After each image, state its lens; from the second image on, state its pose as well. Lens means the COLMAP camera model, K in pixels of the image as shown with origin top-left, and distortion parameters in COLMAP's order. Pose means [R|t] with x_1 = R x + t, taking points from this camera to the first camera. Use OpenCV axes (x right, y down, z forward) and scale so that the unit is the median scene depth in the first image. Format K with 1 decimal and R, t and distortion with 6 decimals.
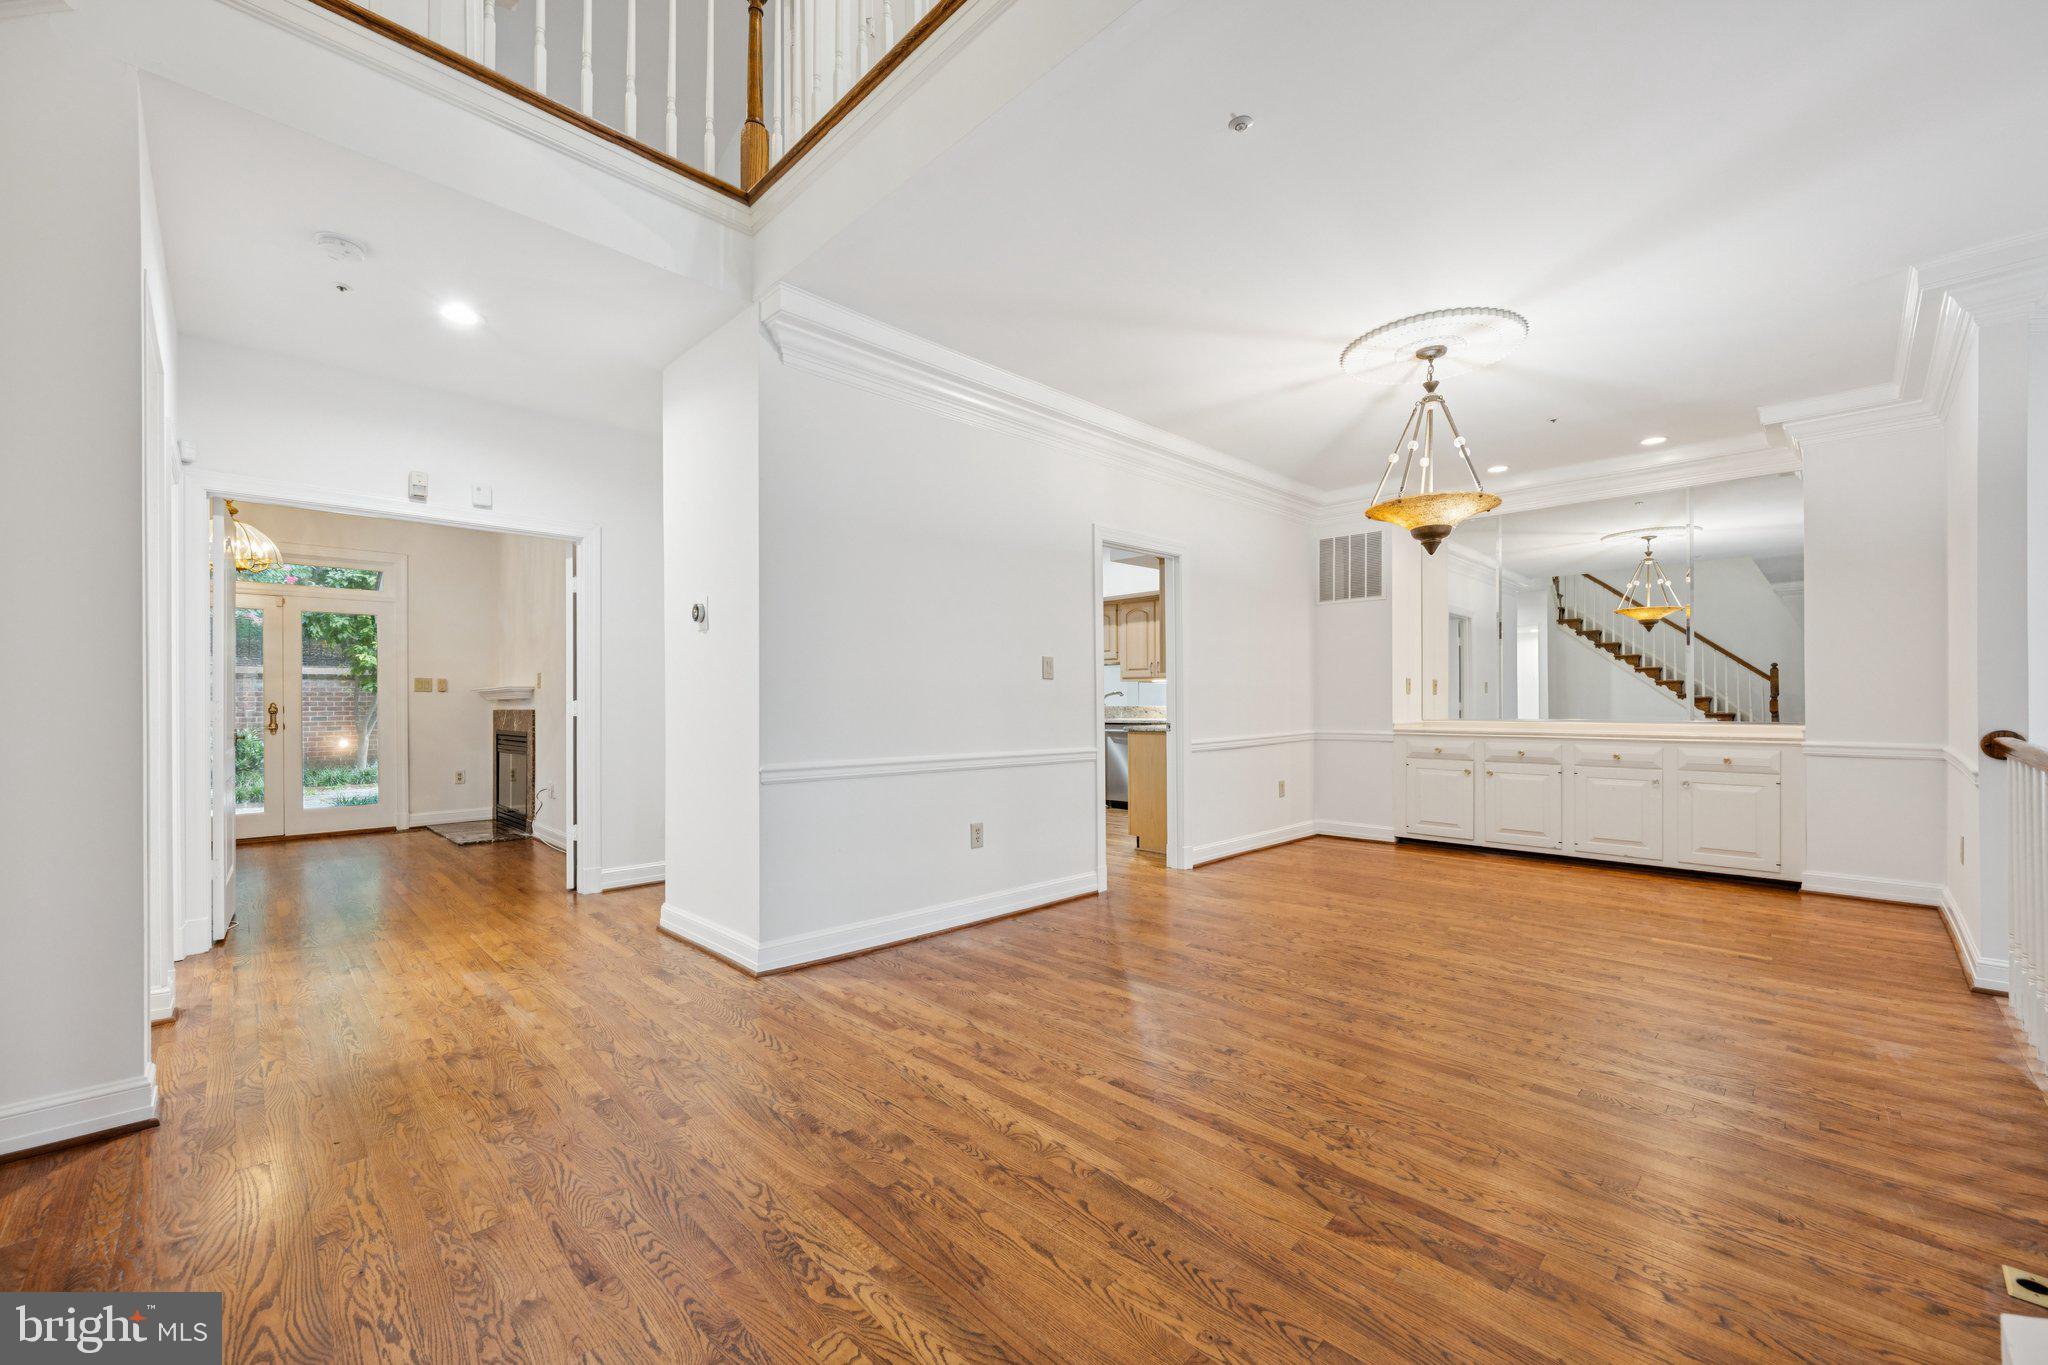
lens RADIAL K [[805.3, 0, 1022.1], [0, 805.3, 701.8], [0, 0, 1]] dist [-0.002690, -0.000033]
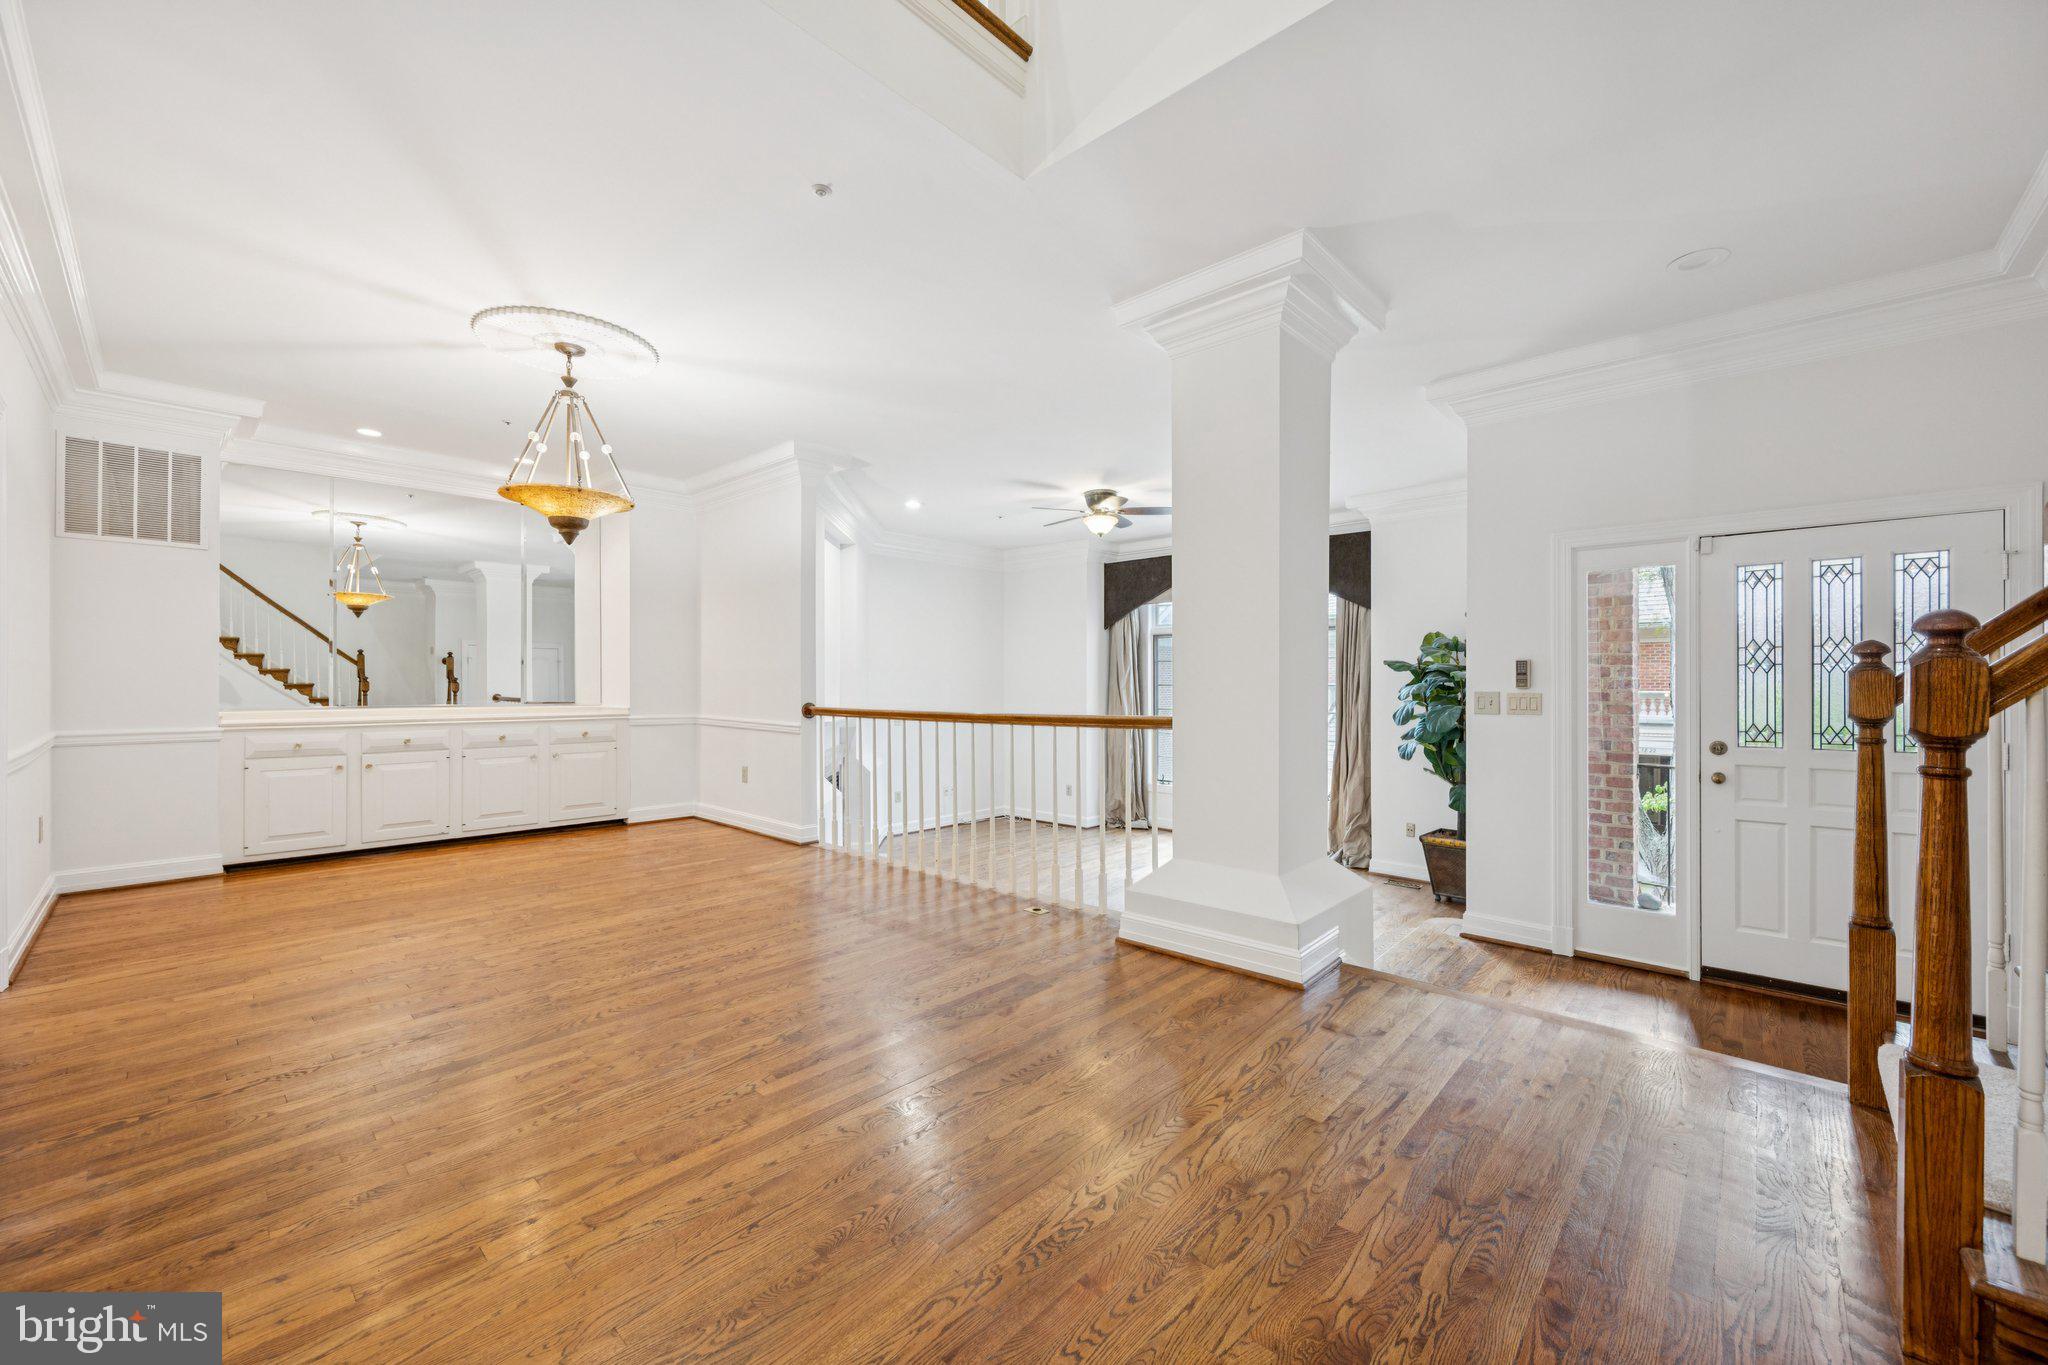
lens RADIAL K [[805.3, 0, 1028.3], [0, 805.3, 681.6], [0, 0, 1]] dist [-0.002690, -0.000033]
pose [[-0.052760, 0.006678, 0.998585, -0.585684], [0.000459, 0.999978, -0.006663, -0.000275], [-0.998607, 0.000106, -0.052762, 0.496165]]
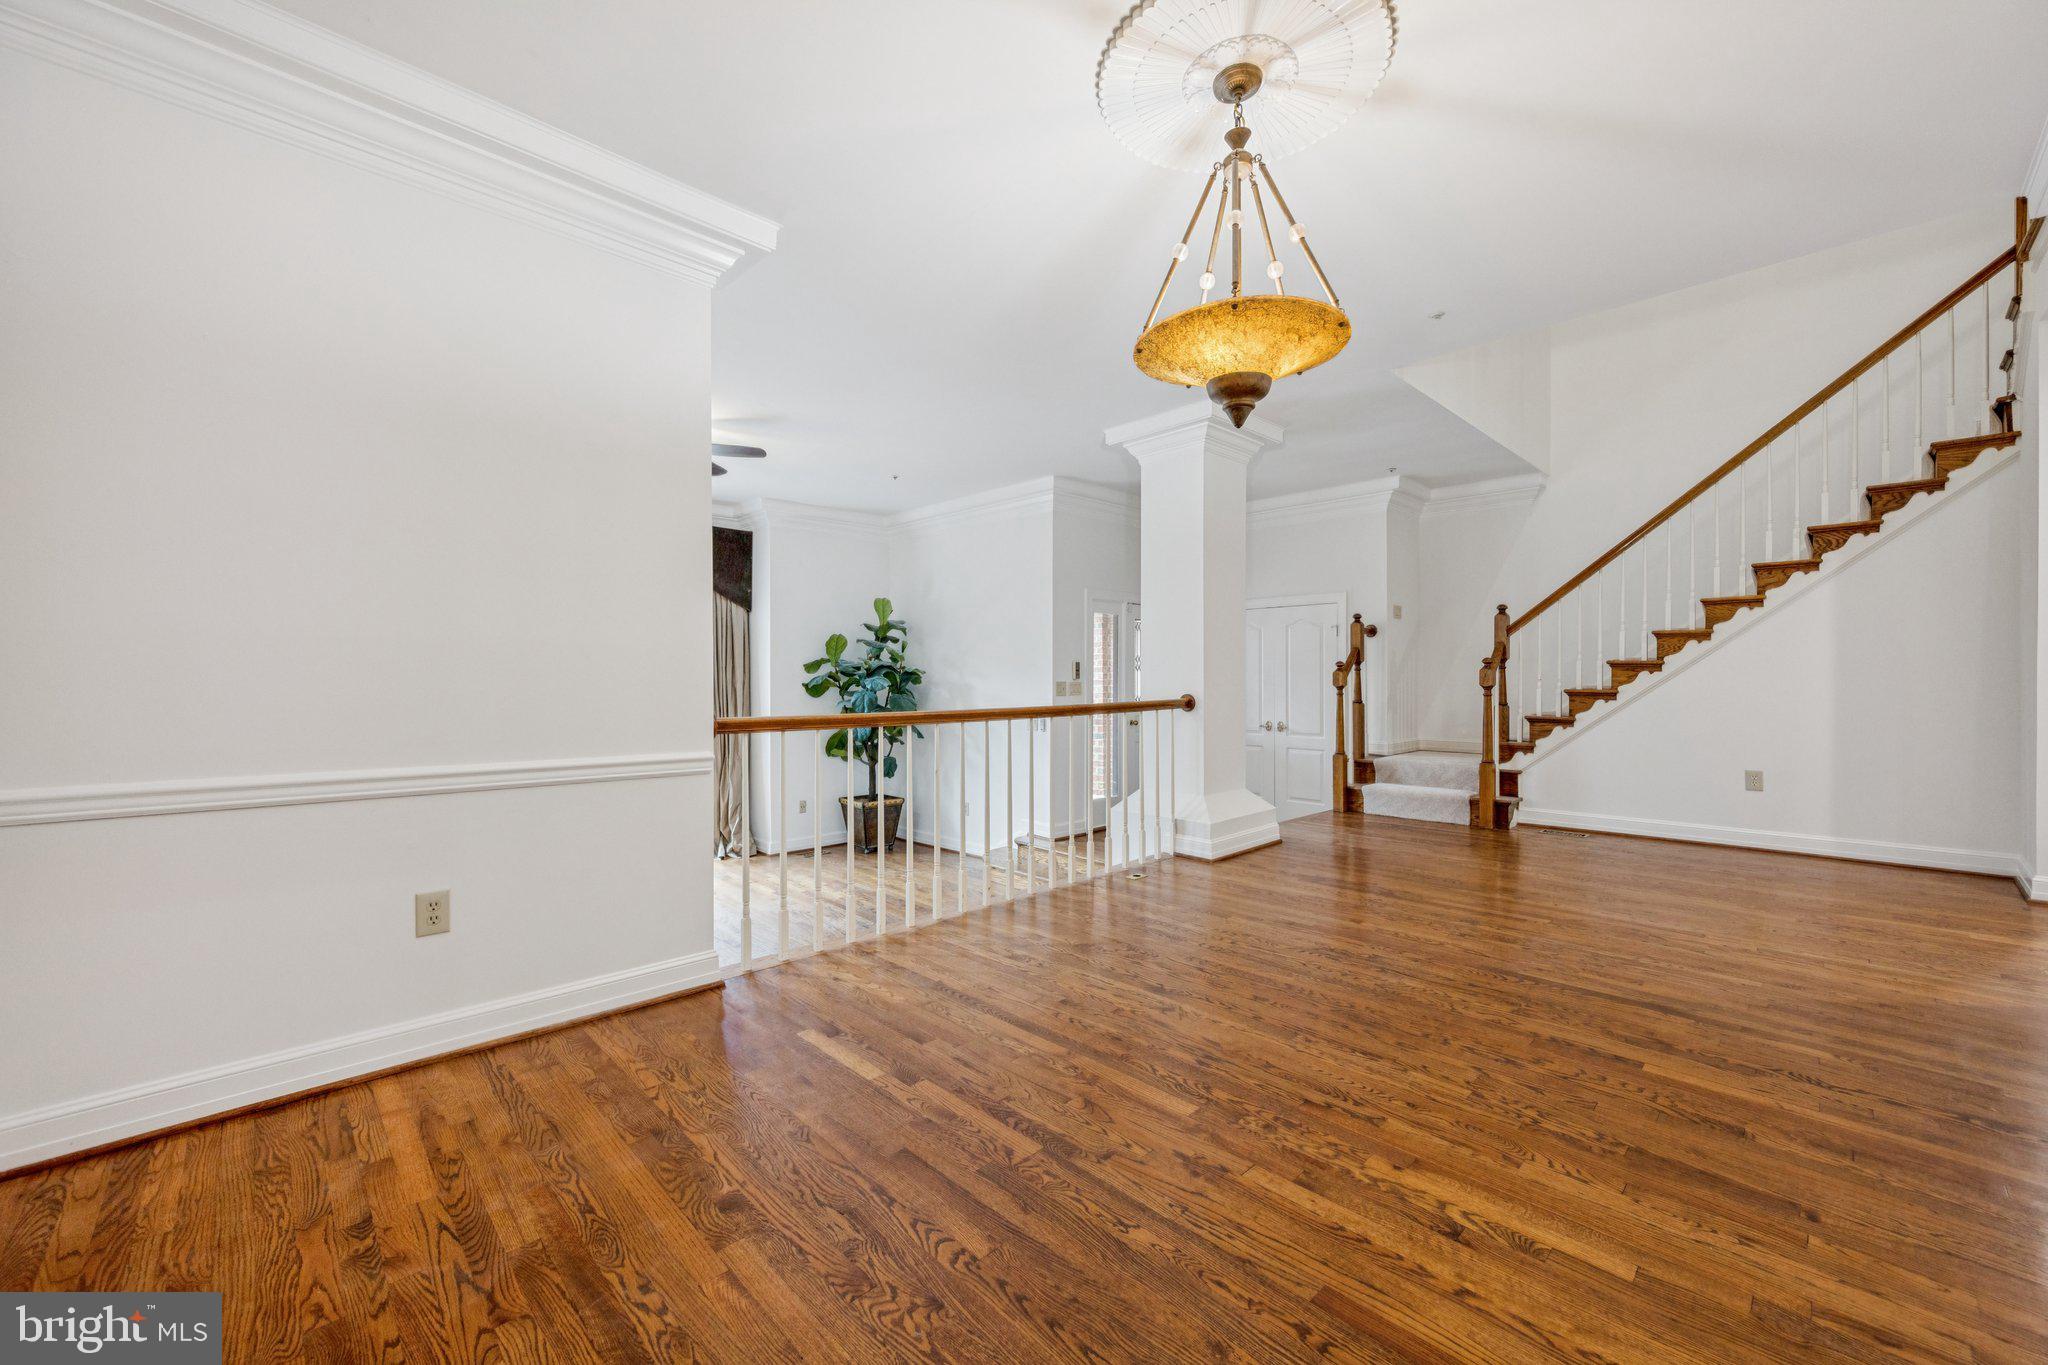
lens RADIAL K [[805.3, 0, 1030.2], [0, 805.3, 675.0], [0, 0, 1]] dist [-0.002690, -0.000033]
pose [[-0.999930, 0.011563, -0.002515, 0.702388], [0.011577, 0.999917, -0.005600, 0.000749], [0.002450, -0.005628, -0.999981, 1.685807]]
